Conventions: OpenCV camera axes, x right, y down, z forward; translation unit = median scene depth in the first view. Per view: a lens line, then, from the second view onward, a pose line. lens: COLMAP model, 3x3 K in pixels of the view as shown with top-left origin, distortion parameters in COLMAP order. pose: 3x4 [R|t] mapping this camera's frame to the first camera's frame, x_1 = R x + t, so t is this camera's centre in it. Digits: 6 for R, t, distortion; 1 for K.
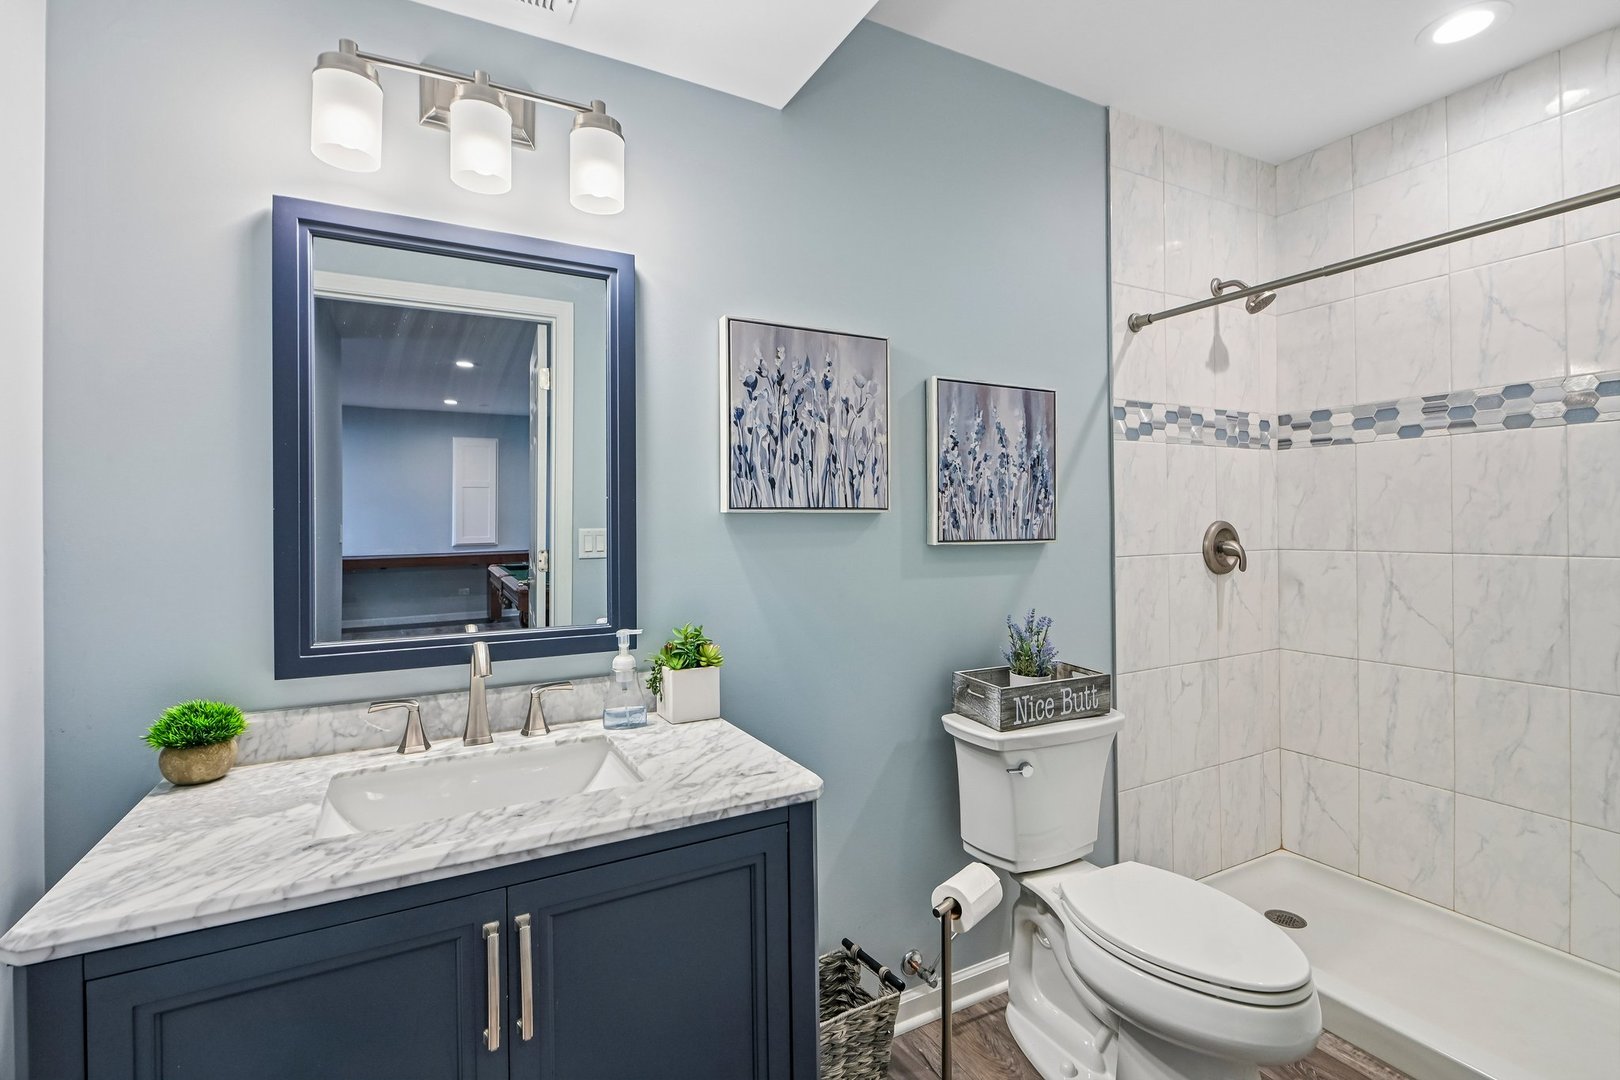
lens RADIAL K [[726.8, 0, 803.1], [0, 726.8, 519.9], [0, 0, 1]] dist [-0.008065, -0.000997]
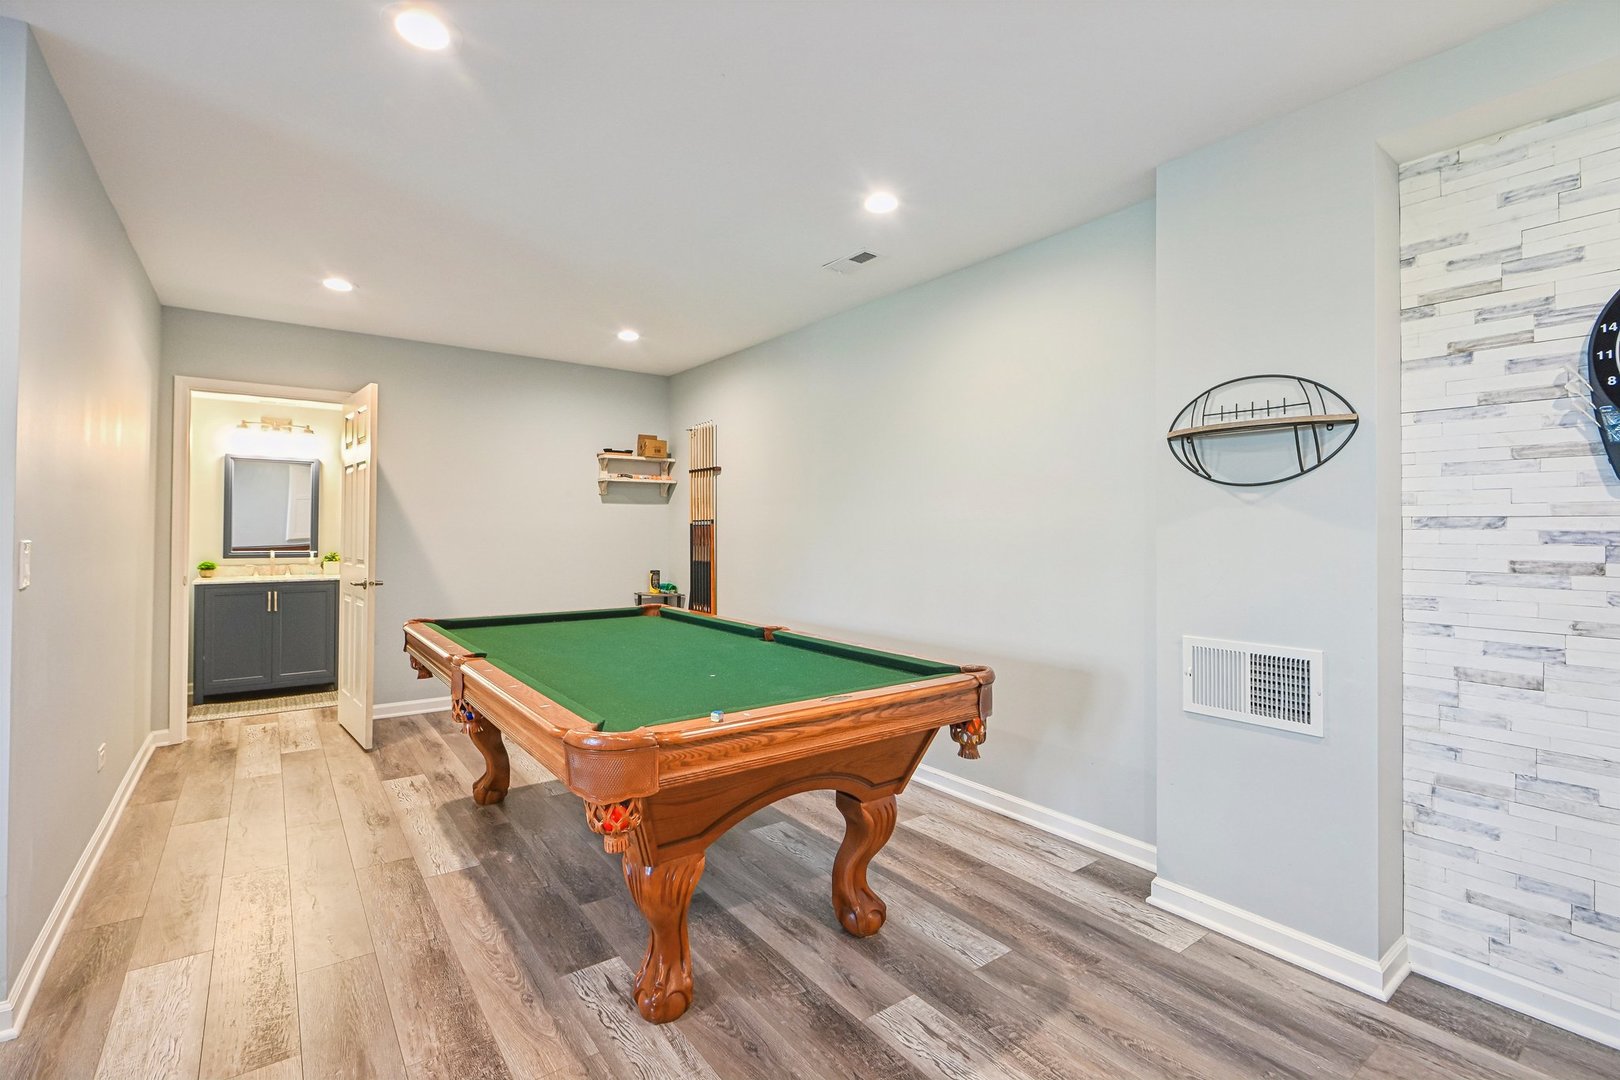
lens RADIAL K [[726.8, 0, 803.1], [0, 726.8, 519.9], [0, 0, 1]] dist [-0.008065, -0.000997]
pose [[0.987468, 0.012245, 0.157341, 1.864492], [-0.011640, 0.999921, -0.004766, -0.041156], [-0.157387, 0.002875, 0.987533, -3.508786]]
